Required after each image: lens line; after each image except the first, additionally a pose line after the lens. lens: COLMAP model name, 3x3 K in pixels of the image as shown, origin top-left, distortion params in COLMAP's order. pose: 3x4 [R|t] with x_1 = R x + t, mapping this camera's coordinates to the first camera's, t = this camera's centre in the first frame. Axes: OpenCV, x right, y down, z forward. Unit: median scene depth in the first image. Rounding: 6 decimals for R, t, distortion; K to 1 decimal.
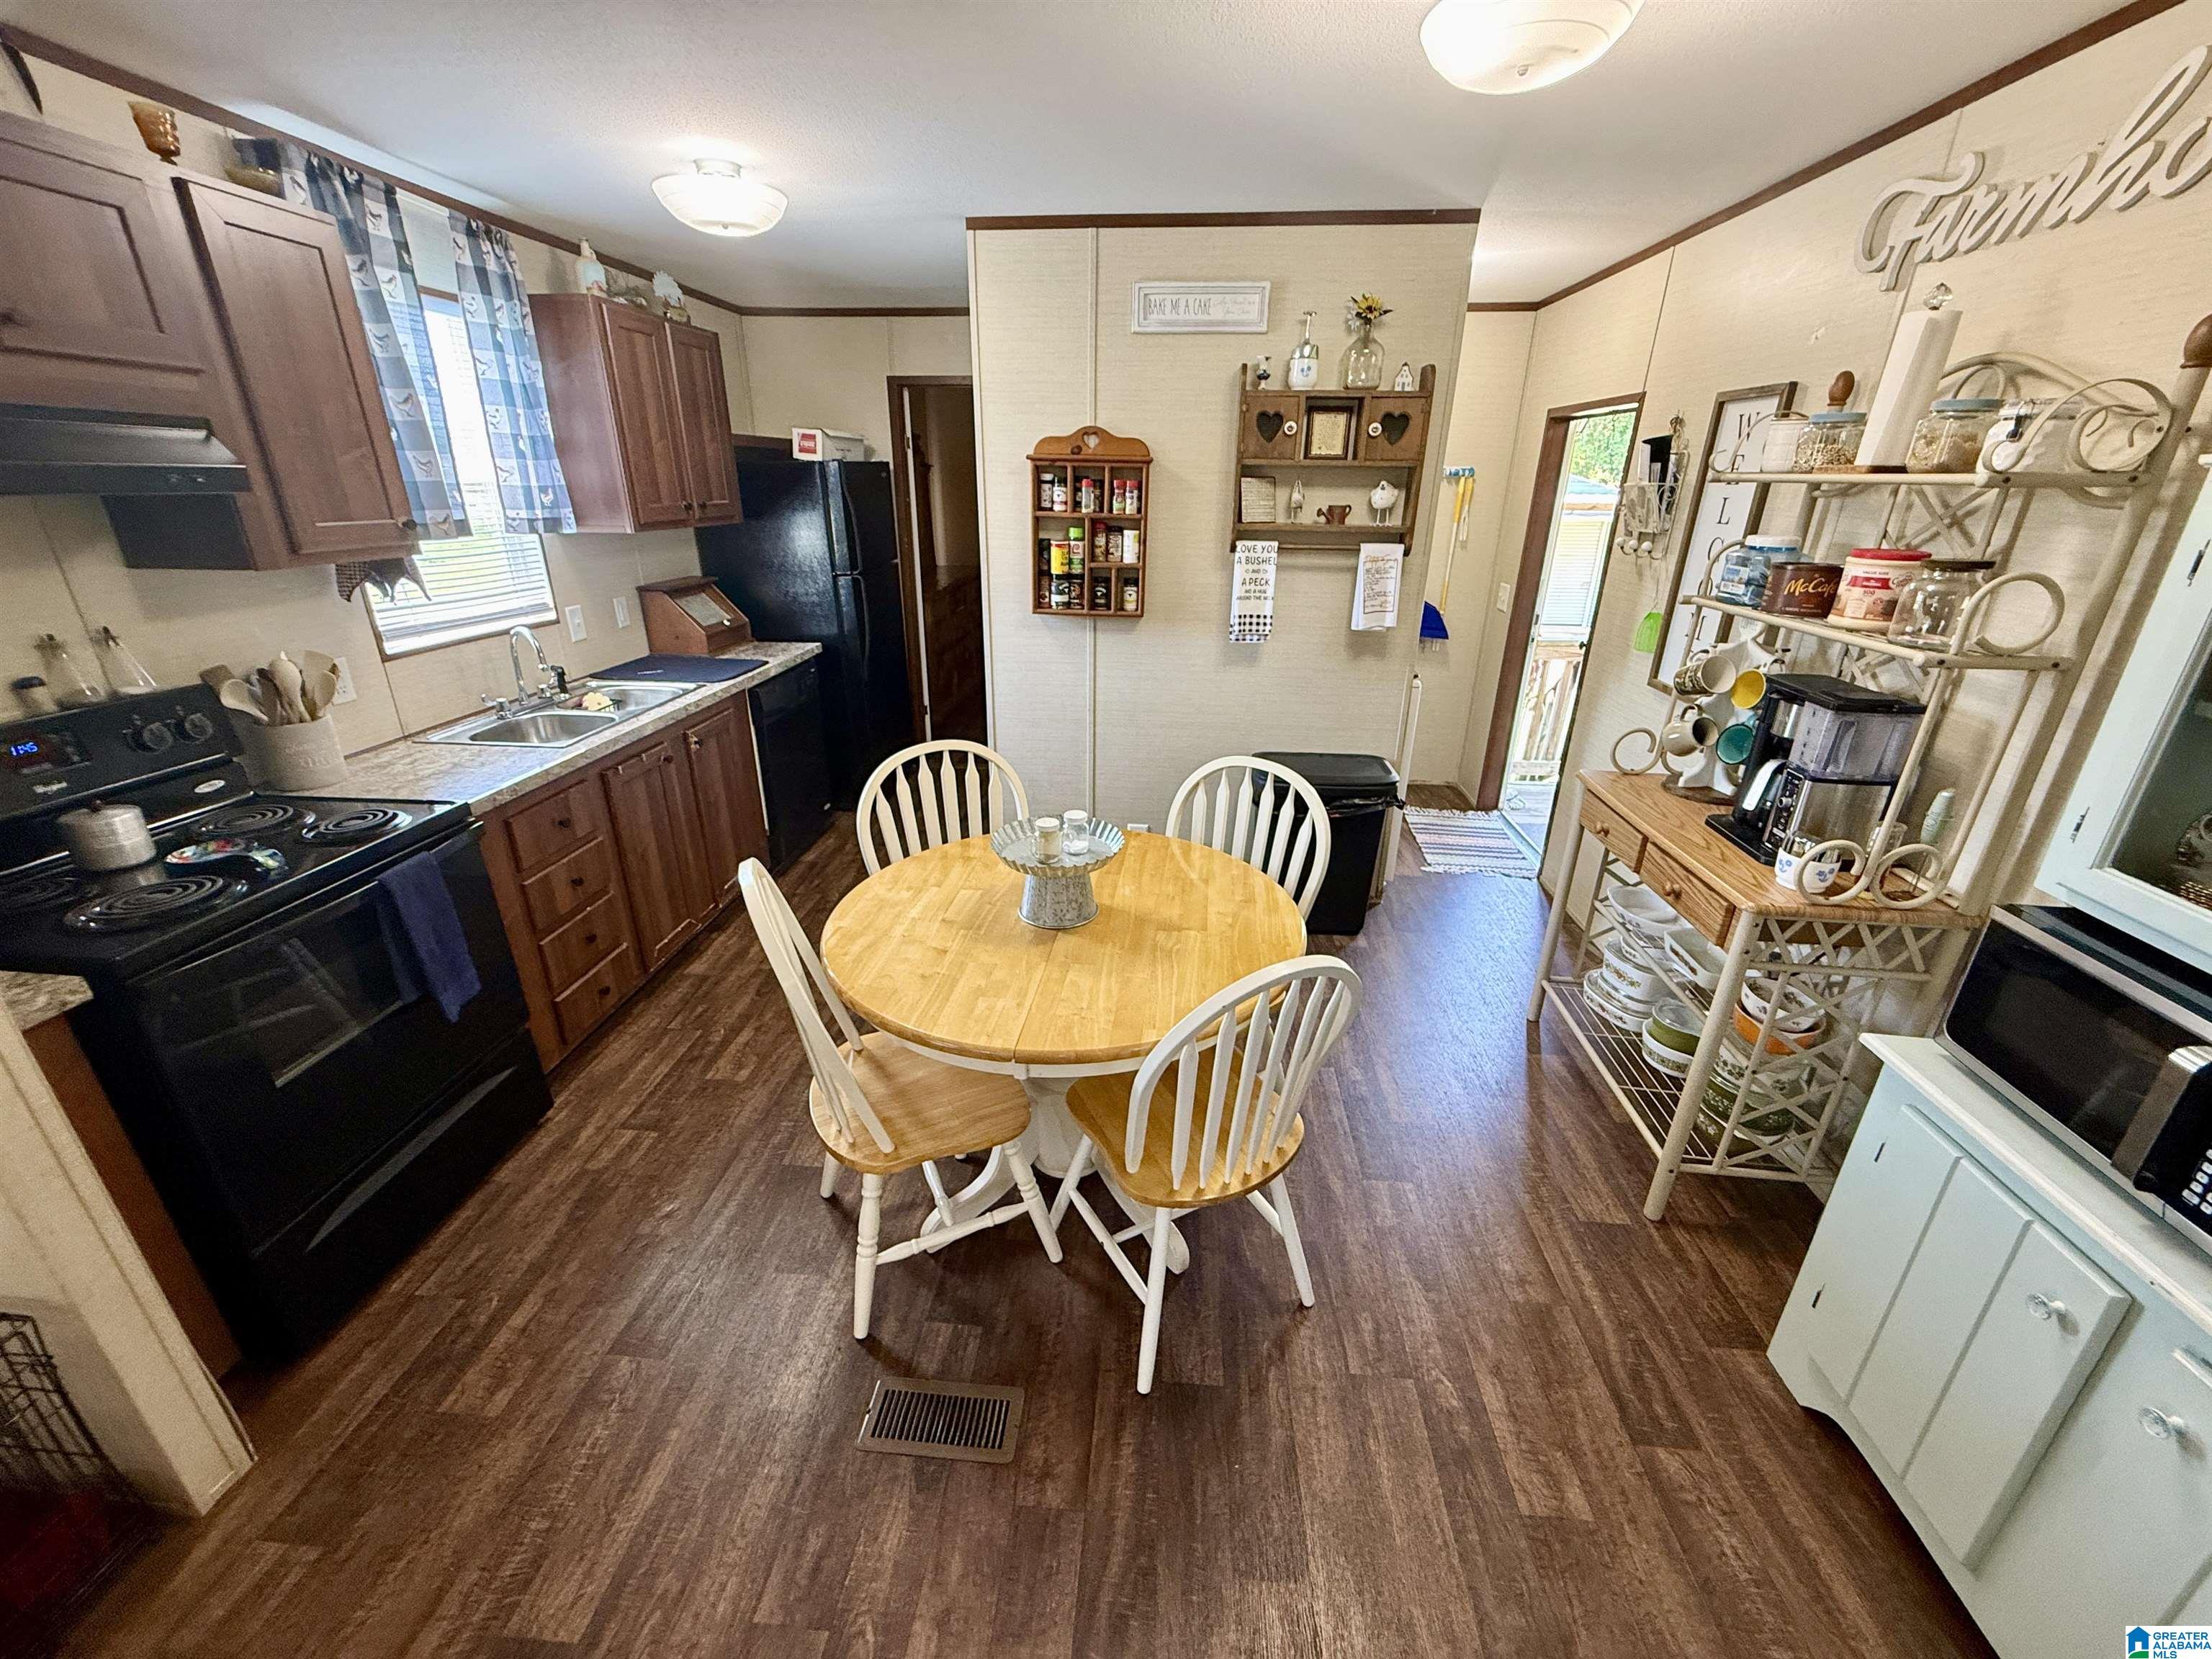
lens RADIAL K [[883.5, 0, 1104.5], [0, 883.5, 836.2], [0, 0, 1]] dist [0.000870, 0.000324]
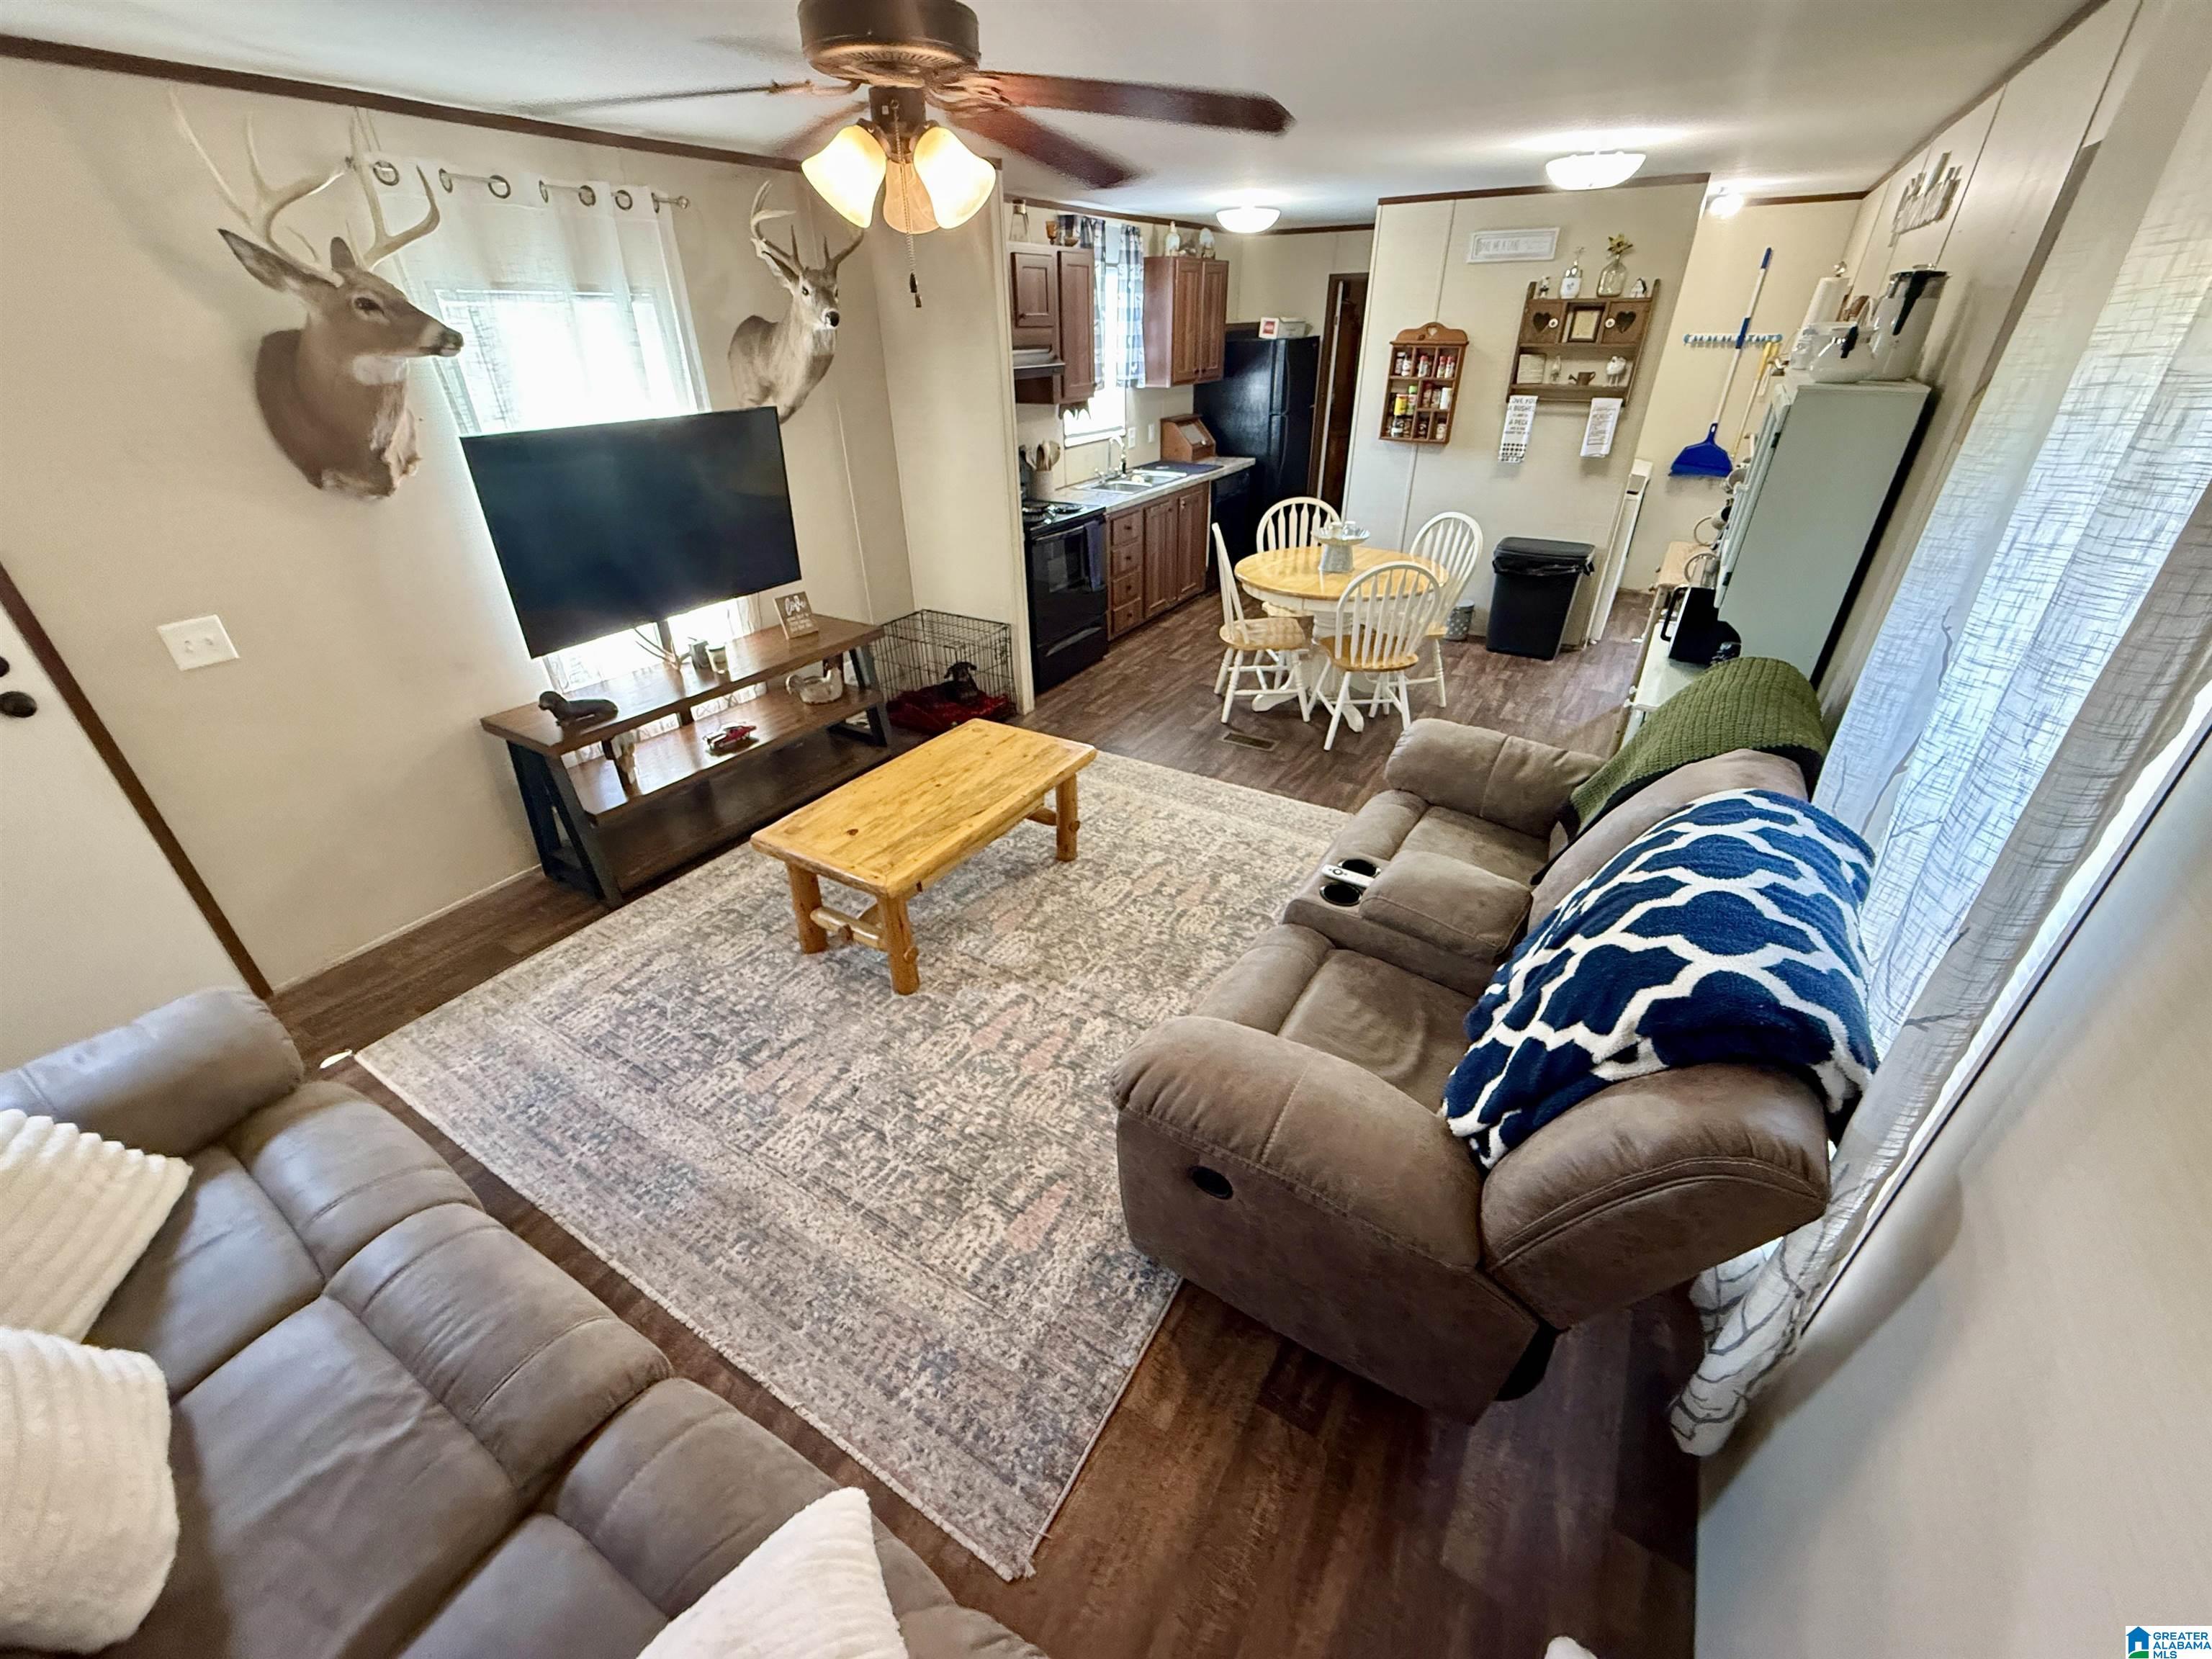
lens RADIAL K [[883.5, 0, 1107.4], [0, 883.5, 826.9], [0, 0, 1]] dist [0.000870, 0.000324]
pose [[0.896299, 0.204338, -0.393565, 0.288741], [-0.147915, 0.974442, 0.169068, 0.280244], [0.418054, -0.093321, 0.903616, -0.872443]]
